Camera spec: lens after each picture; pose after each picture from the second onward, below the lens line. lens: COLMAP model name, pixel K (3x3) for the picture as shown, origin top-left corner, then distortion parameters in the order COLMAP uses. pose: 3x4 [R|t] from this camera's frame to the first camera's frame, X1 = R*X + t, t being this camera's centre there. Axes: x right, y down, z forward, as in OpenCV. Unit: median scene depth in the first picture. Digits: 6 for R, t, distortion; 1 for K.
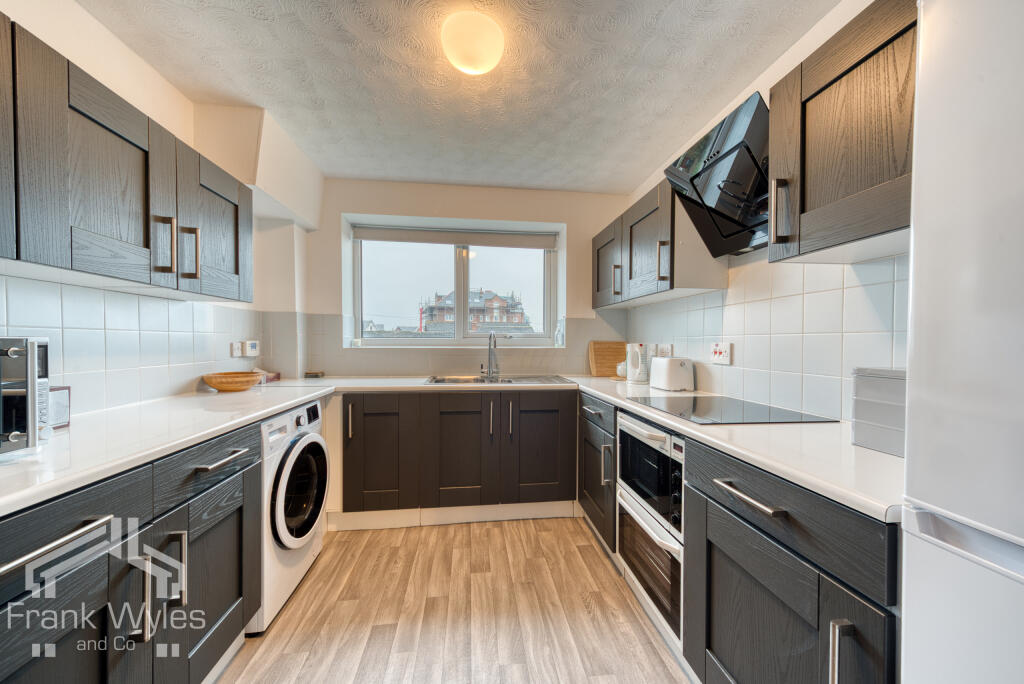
lens RADIAL K [[368.3, 0, 512.7], [0, 368.3, 344.4], [0, 0, 1]] dist [0.008647, 0.000159]
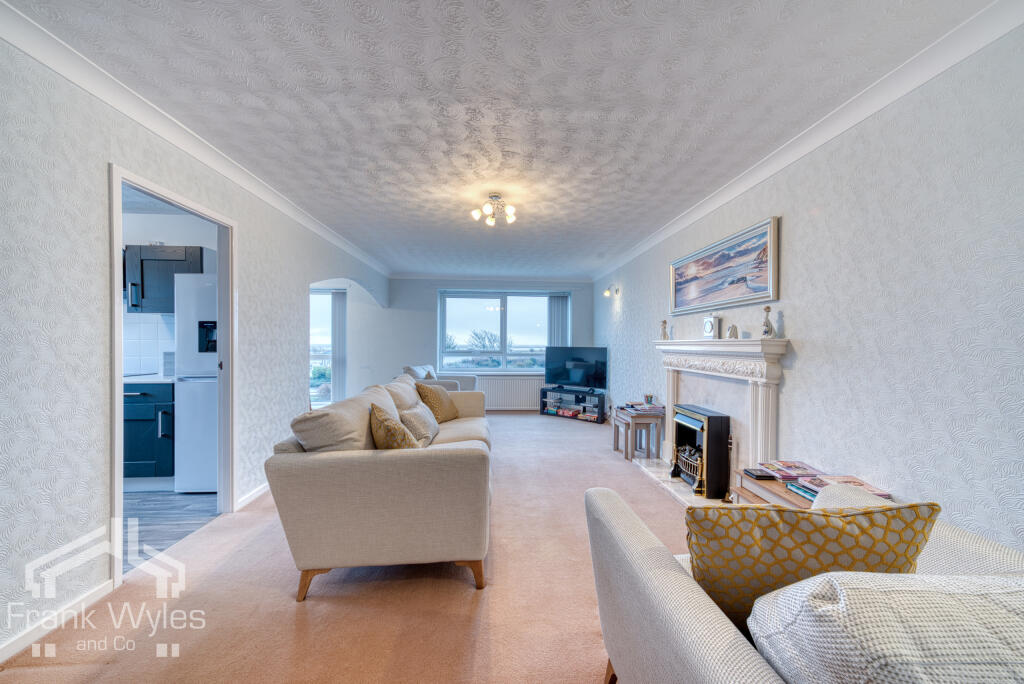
lens RADIAL K [[368.3, 0, 514.9], [0, 368.3, 346.8], [0, 0, 1]] dist [0.008647, 0.000159]
pose [[0.060199, -0.010667, 0.998129, -3.007257], [0.015085, 0.999838, 0.009775, 0.048860], [-0.998072, 0.014468, 0.060350, -3.193186]]
